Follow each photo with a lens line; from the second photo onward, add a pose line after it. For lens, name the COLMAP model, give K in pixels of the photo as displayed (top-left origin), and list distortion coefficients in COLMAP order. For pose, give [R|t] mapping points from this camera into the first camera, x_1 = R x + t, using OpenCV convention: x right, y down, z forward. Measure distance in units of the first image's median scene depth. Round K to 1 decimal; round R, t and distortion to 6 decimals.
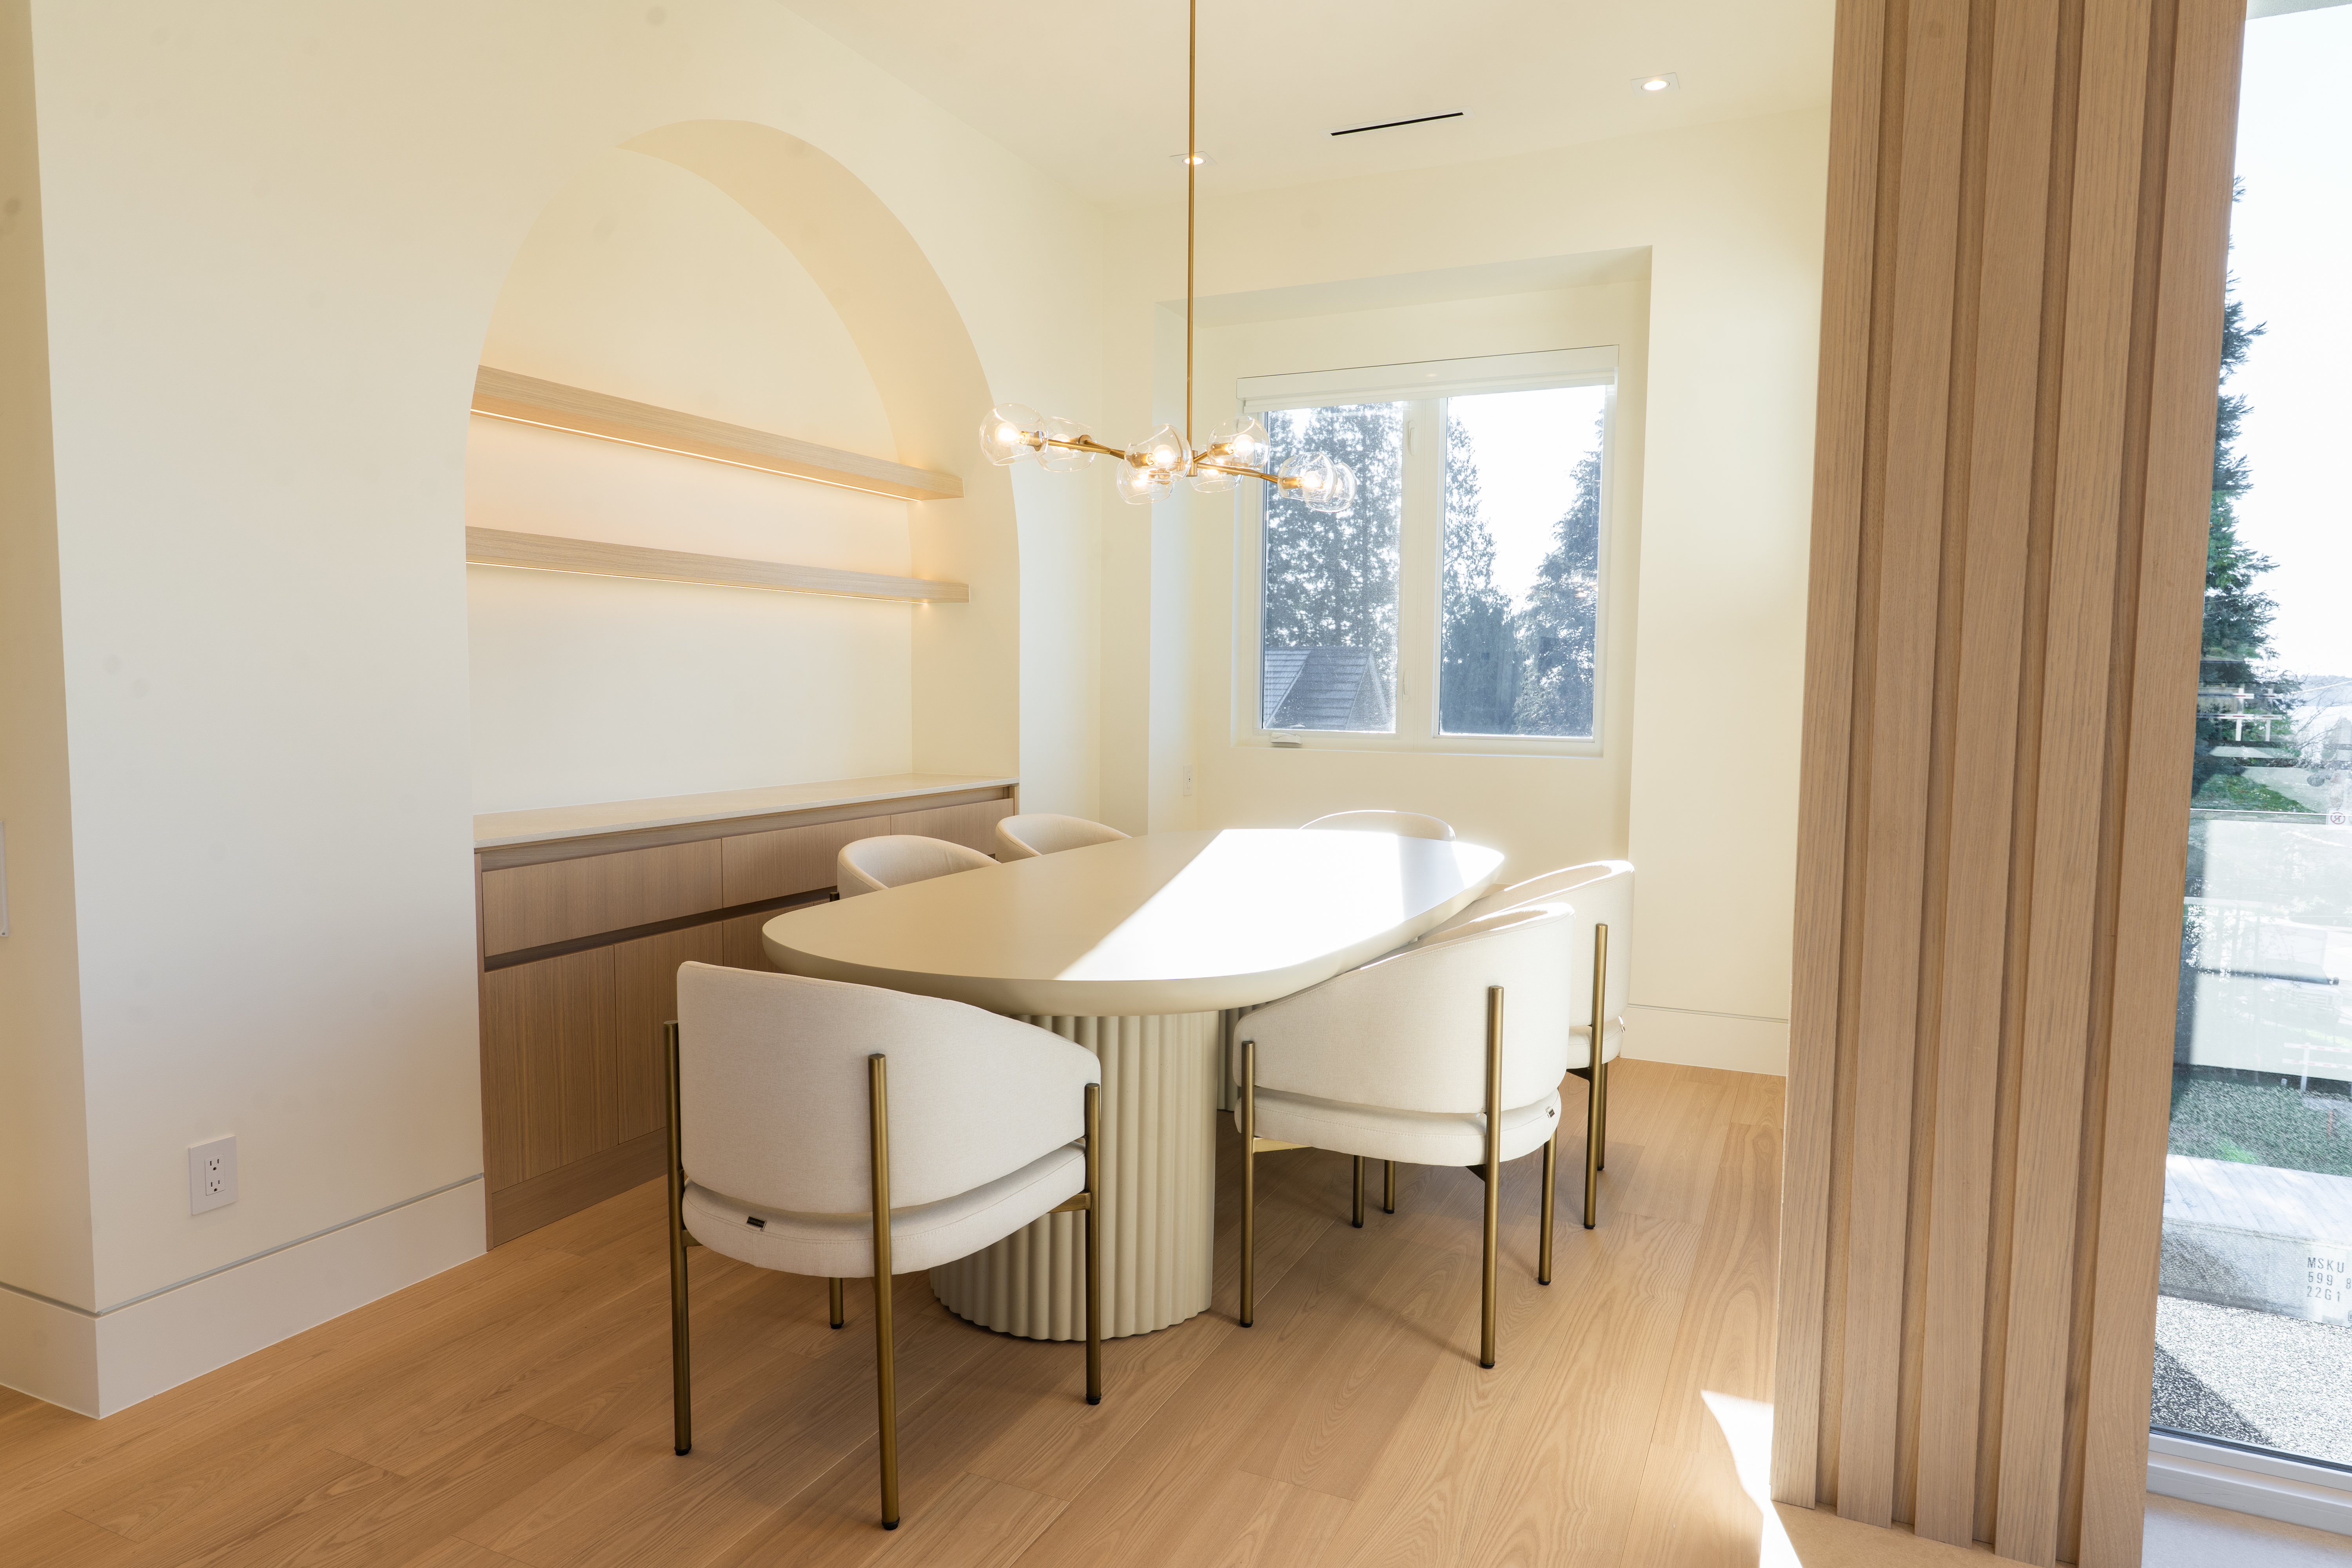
lens RADIAL K [[1418.9, 0, 1176.0], [0, 1418.9, 784.0], [0, 0, 1]] dist [-0.000212, 0.002575]
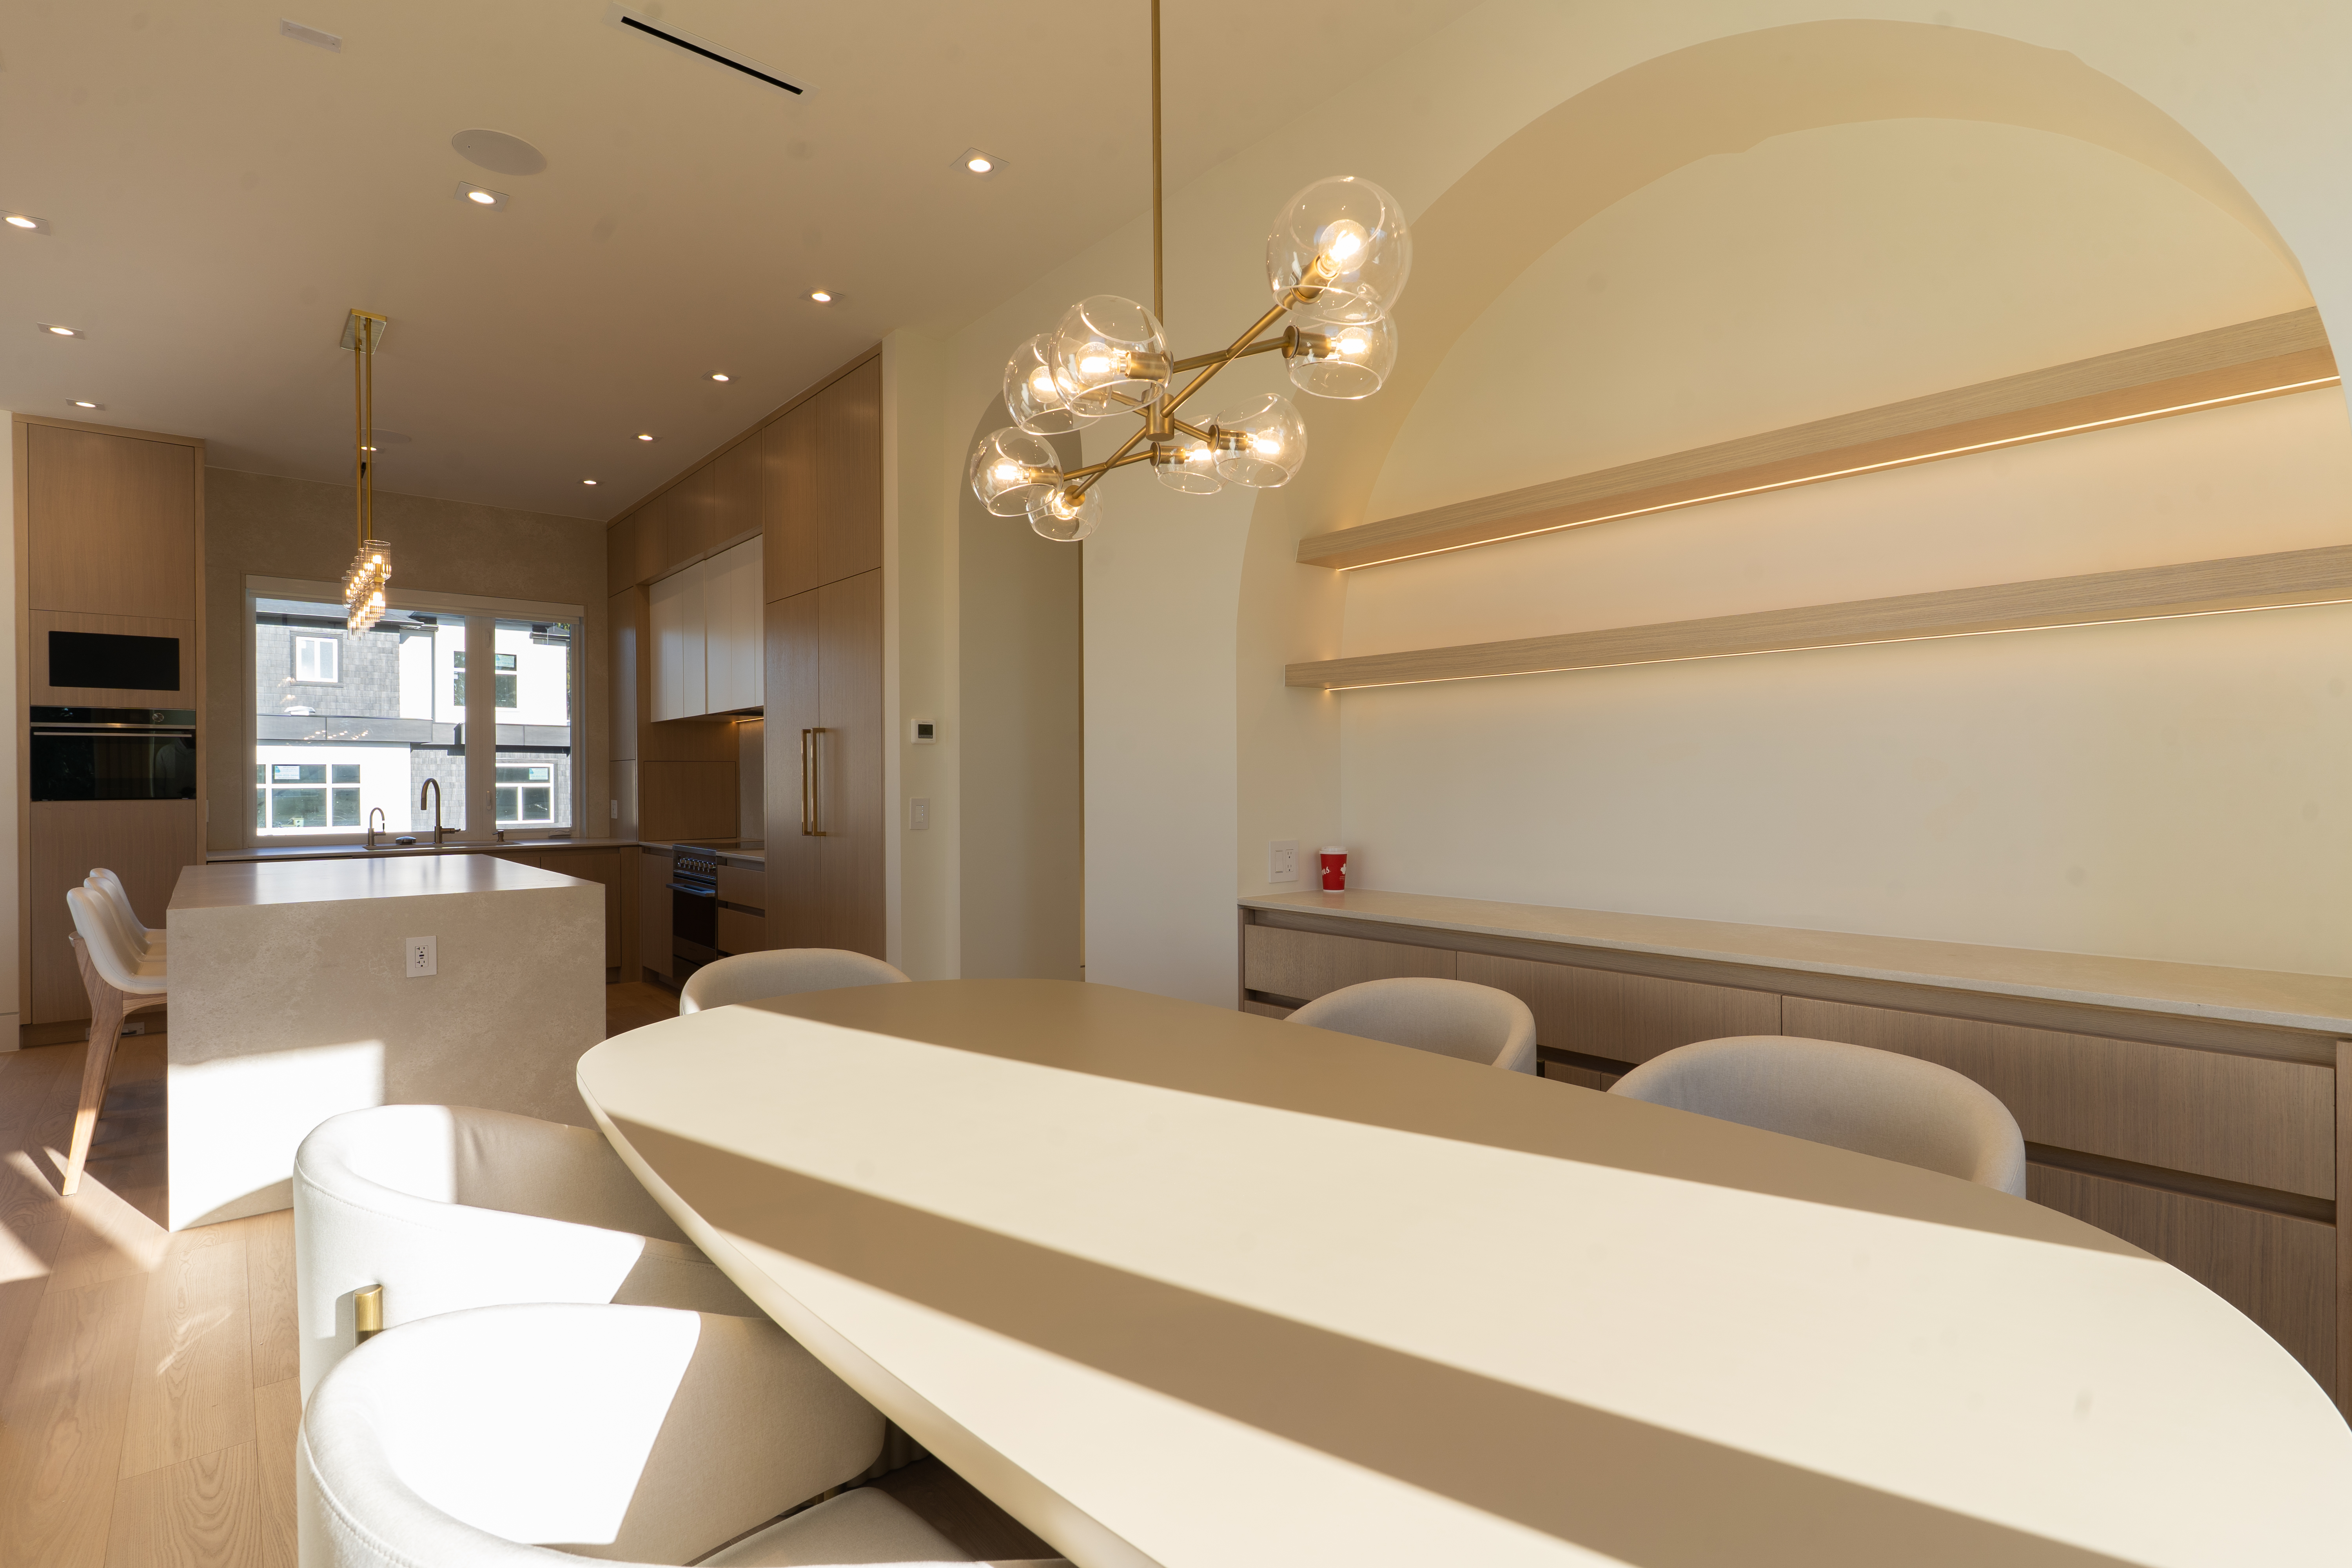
lens RADIAL K [[1124.3, 0, 1176.0], [0, 1124.3, 784.0], [0, 0, 1]] dist [0.002911, 0.000534]
pose [[-0.418821, -0.000296, -0.908069, 0.624744], [-0.062387, 0.997646, 0.028450, -0.119329], [0.905923, 0.068567, -0.417854, 1.647472]]
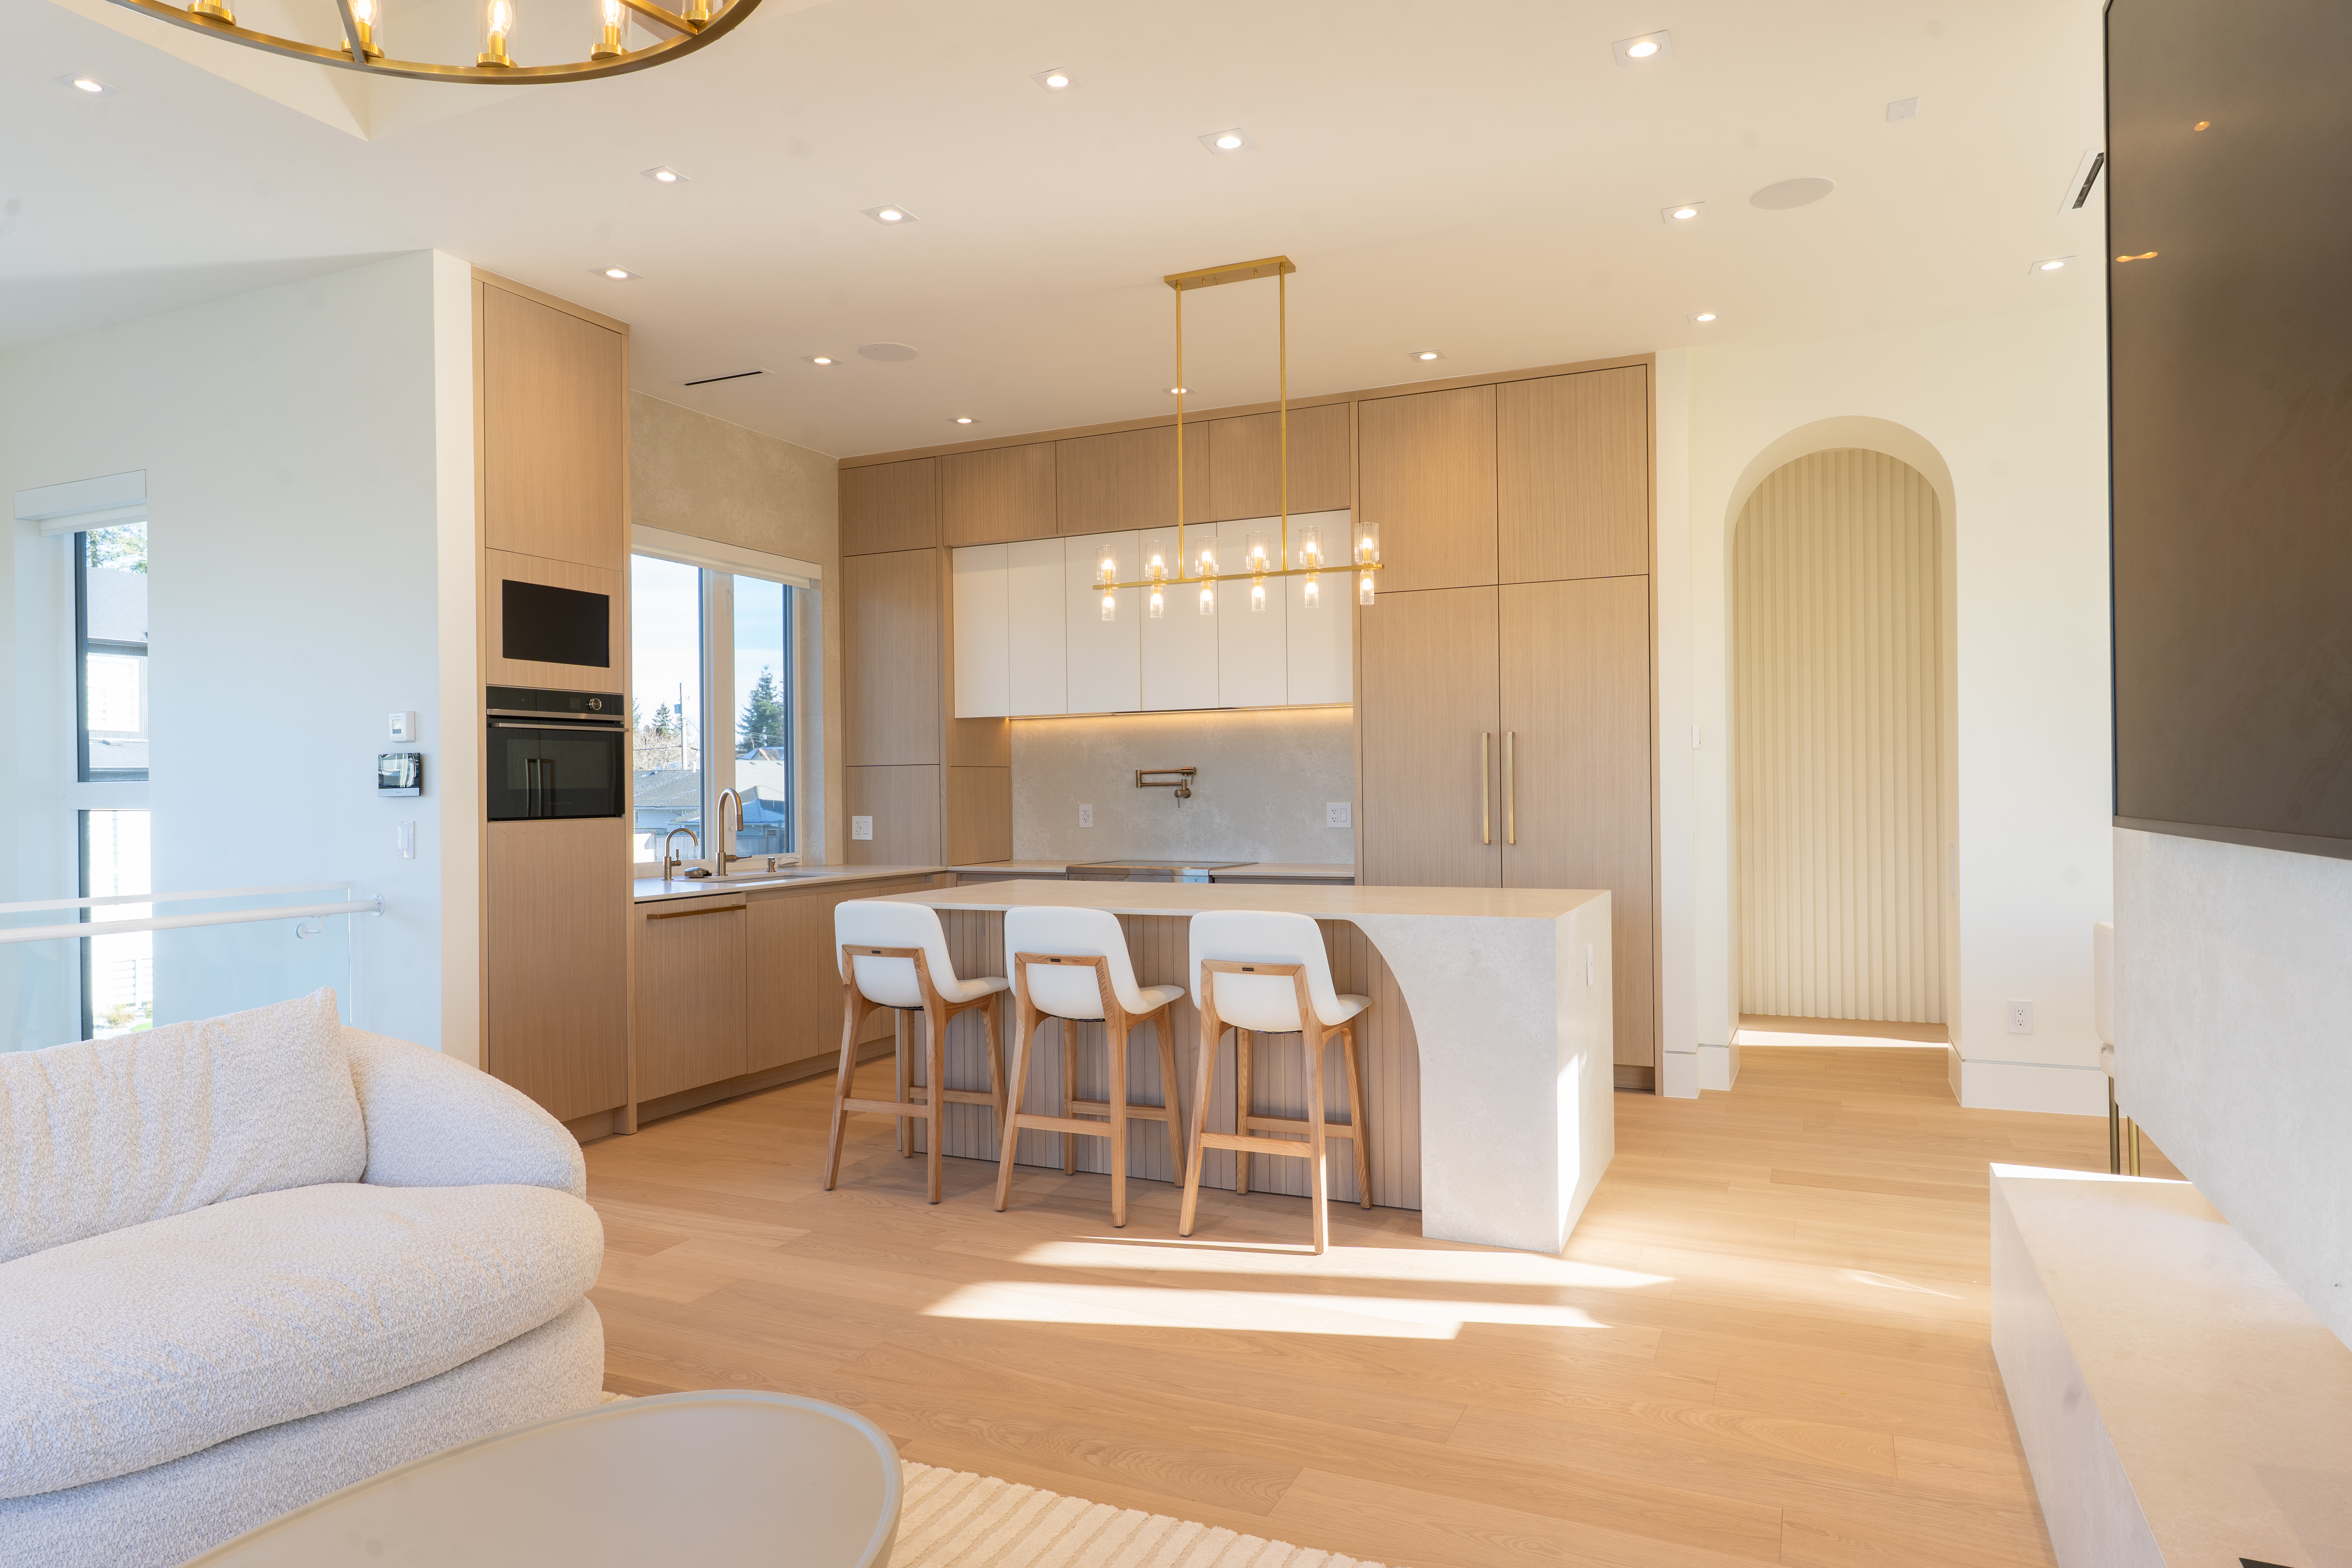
lens RADIAL K [[1418.9, 0, 1176.0], [0, 1418.9, 784.0], [0, 0, 1]] dist [-0.000212, 0.002575]
pose [[0.016573, -0.009756, -0.999815, 1.492536], [-0.059483, 0.998172, -0.010726, 0.027845], [0.998092, 0.059650, 0.015962, -0.362348]]
